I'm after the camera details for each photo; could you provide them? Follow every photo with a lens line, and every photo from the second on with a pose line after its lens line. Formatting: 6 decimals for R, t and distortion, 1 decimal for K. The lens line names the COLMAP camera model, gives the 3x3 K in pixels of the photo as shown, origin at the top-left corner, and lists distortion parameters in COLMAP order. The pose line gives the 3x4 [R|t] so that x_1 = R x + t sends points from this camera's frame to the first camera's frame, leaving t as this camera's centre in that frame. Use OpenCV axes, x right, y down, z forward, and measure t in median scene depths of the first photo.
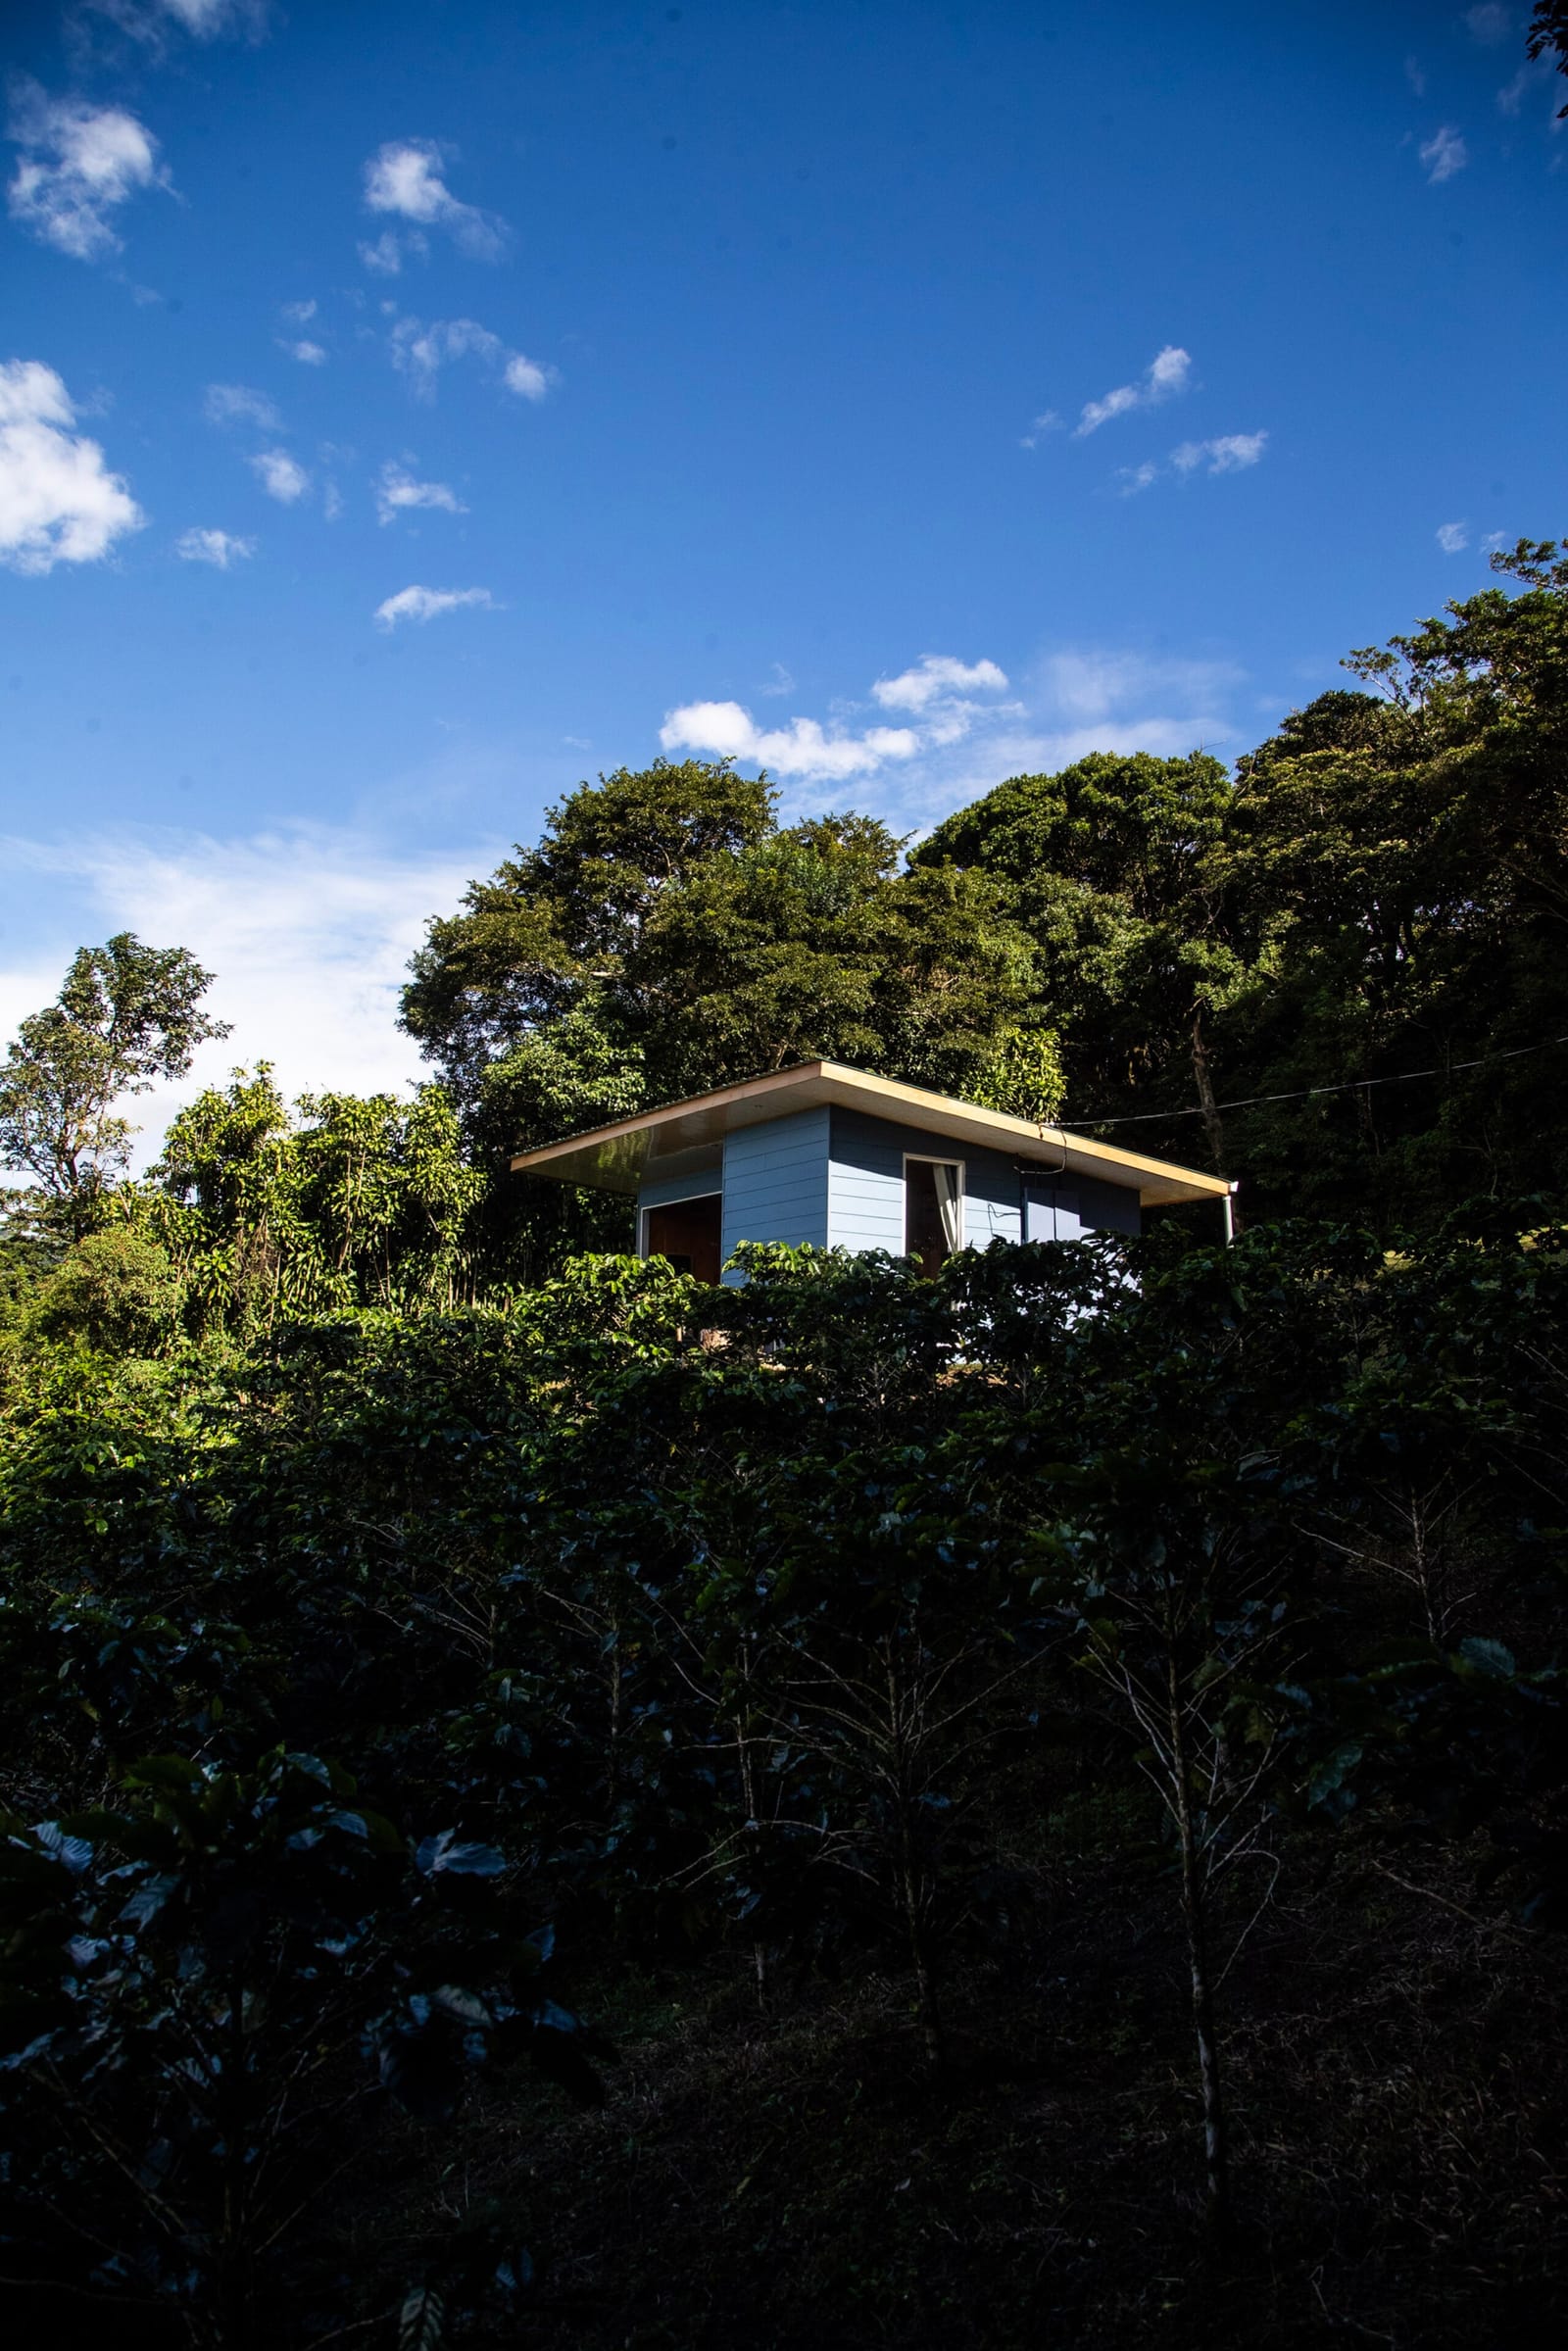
lens RADIAL K [[1608.0, 0, 784.0], [0, 1608.0, 1175.5], [0, 0, 1]] dist [-0.119647, 0.066987]
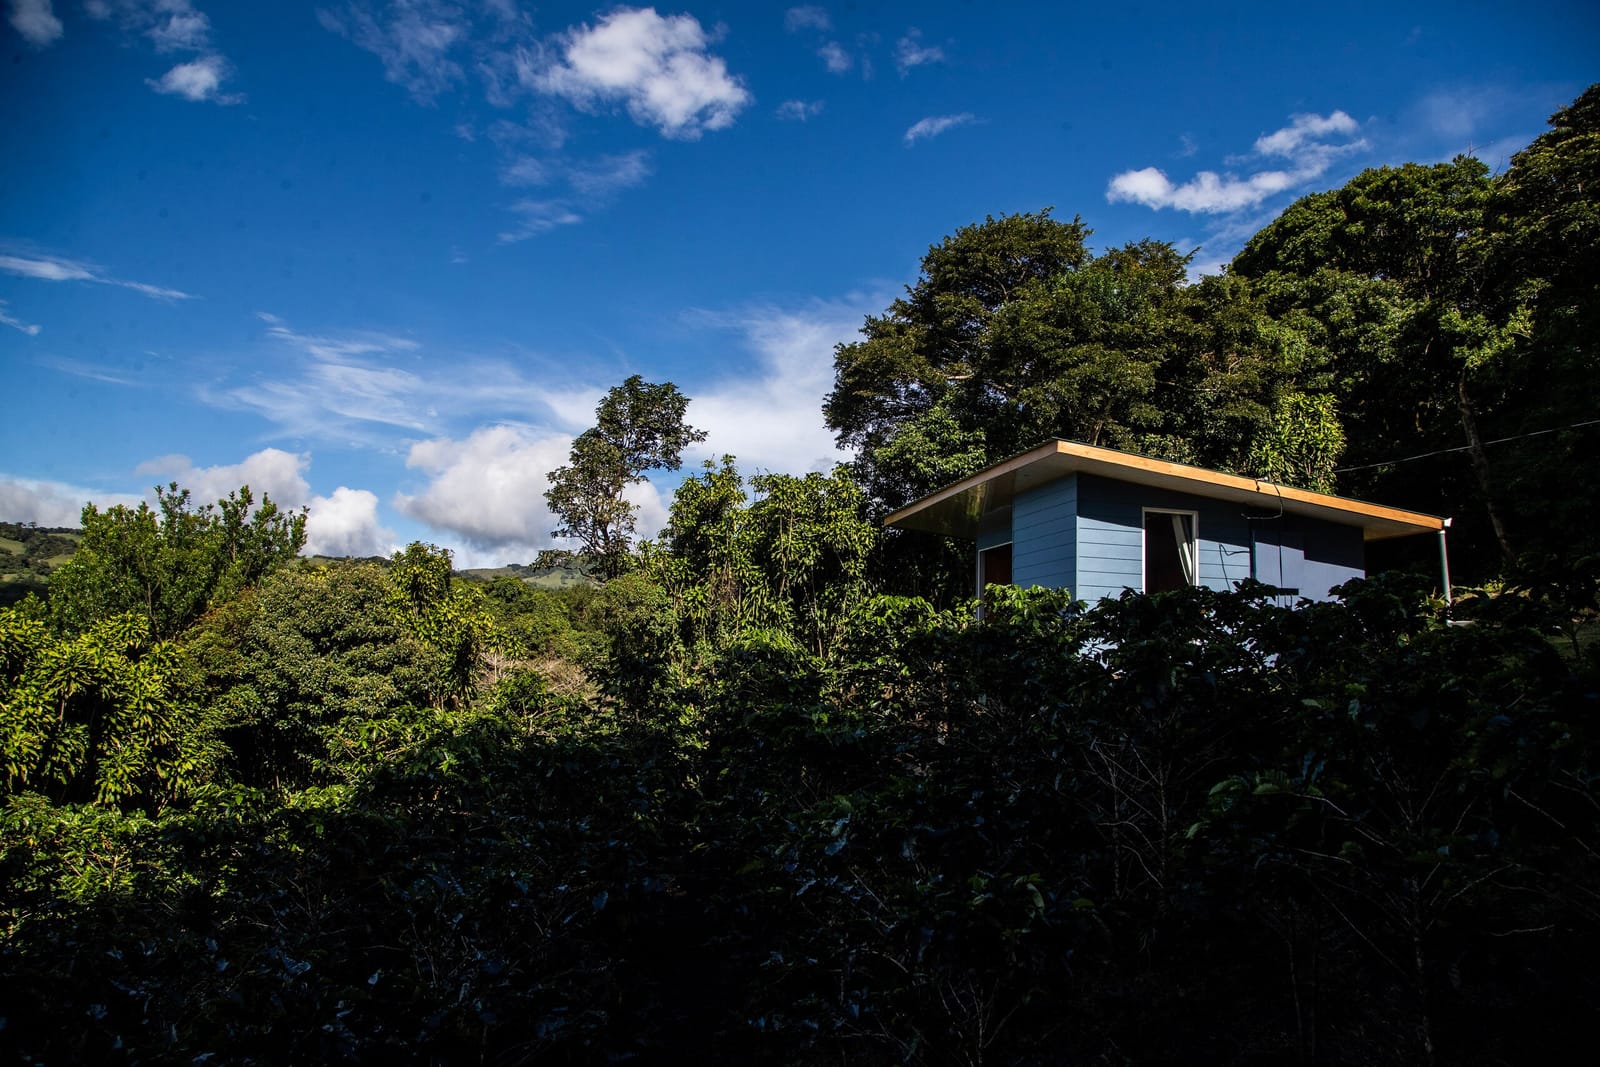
lens RADIAL K [[1094.3, 0, 800.0], [0, 1094.3, 533.5], [0, 0, 1]] dist [-0.119647, 0.066987]
pose [[0.934916, -0.032801, -0.353351, 0.088651], [0.040114, 0.999105, 0.013391, -0.011306], [0.352596, -0.026694, 0.935395, 0.083426]]
